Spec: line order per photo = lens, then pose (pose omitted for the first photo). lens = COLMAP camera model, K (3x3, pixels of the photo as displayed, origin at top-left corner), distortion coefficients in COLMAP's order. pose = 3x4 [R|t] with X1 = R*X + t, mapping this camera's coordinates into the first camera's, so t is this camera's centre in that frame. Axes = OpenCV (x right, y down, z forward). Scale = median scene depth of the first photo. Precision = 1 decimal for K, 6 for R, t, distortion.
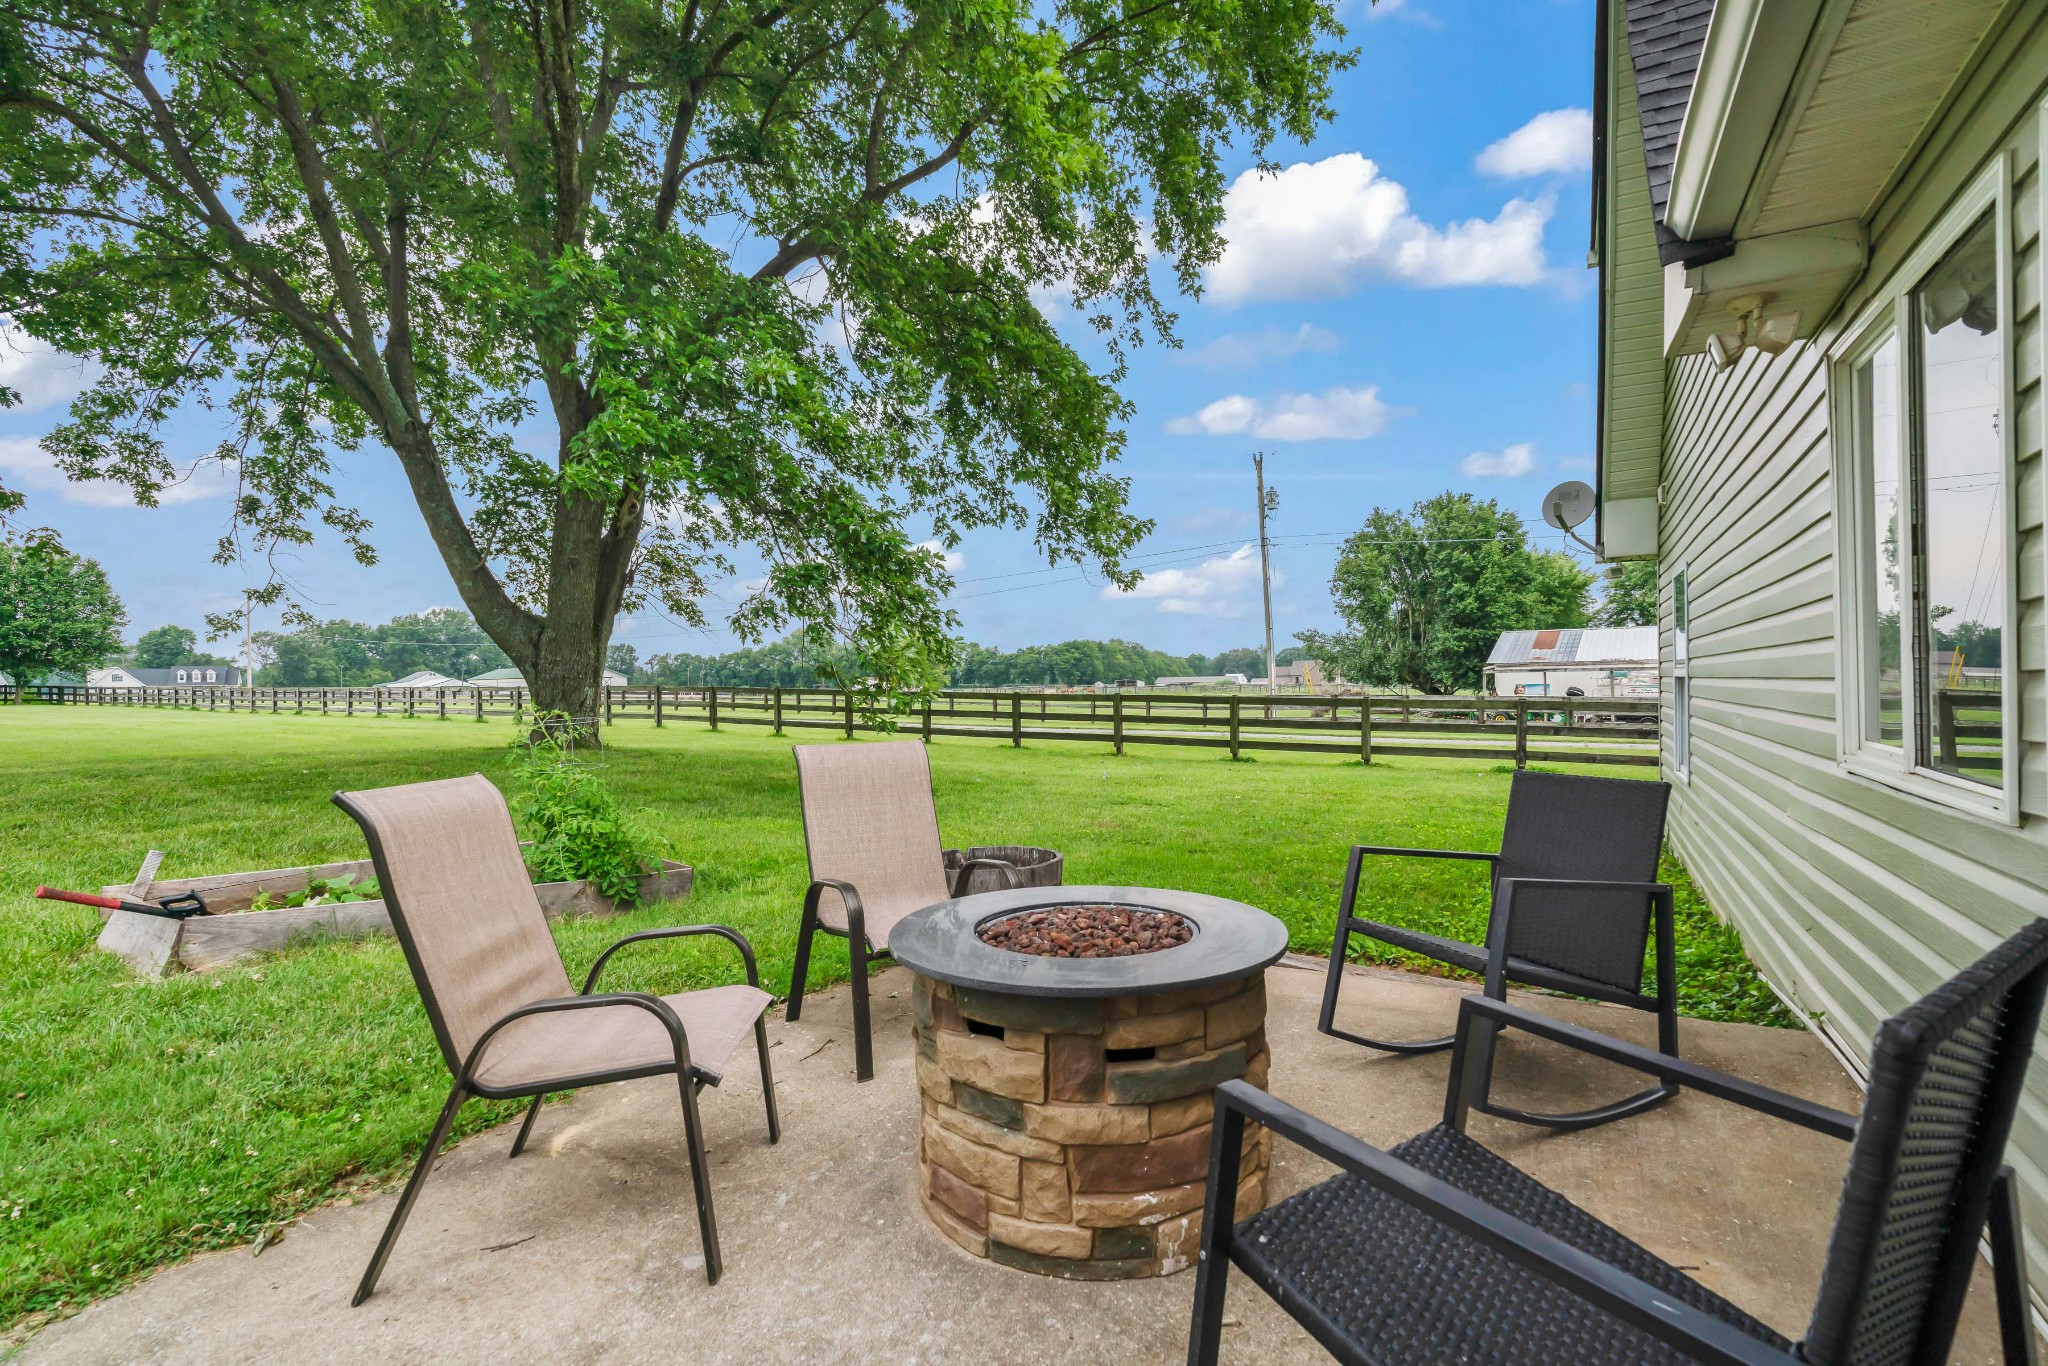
lens RADIAL K [[932.6, 0, 1013.3], [0, 932.6, 687.8], [0, 0, 1]] dist [-0.011316, 0.002136]
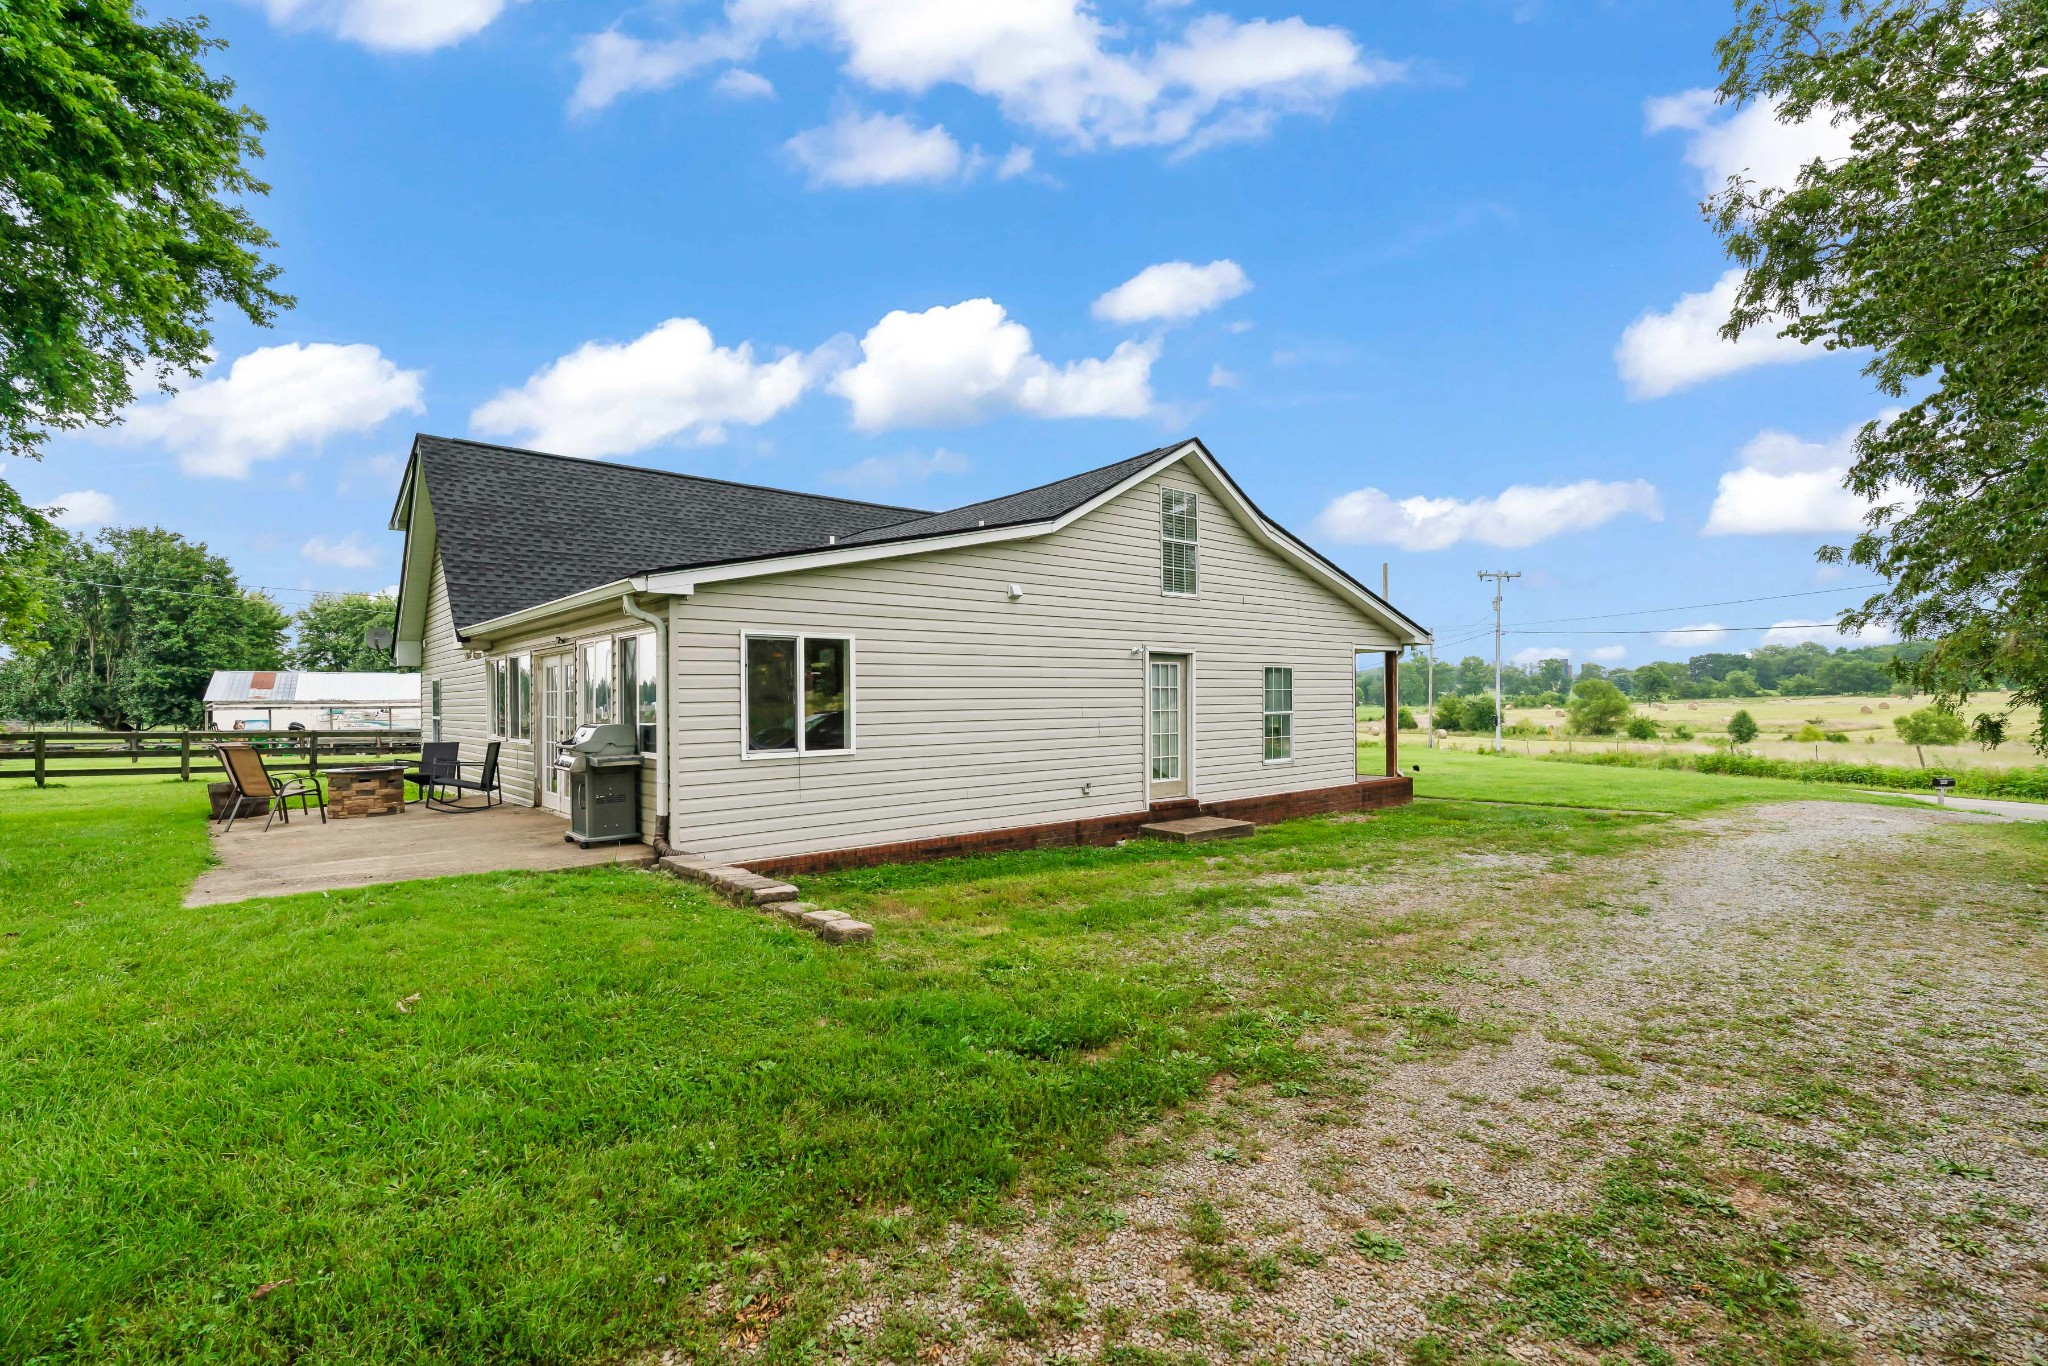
lens RADIAL K [[975.1, 0, 1074.6], [0, 975.1, 701.6], [0, 0, 1]] dist [-0.005590, -0.000451]
pose [[0.299152, 0.012717, 0.954121, -0.320054], [0.006710, 0.999858, -0.015430, -0.001790], [-0.954182, 0.011018, 0.299025, -0.363004]]
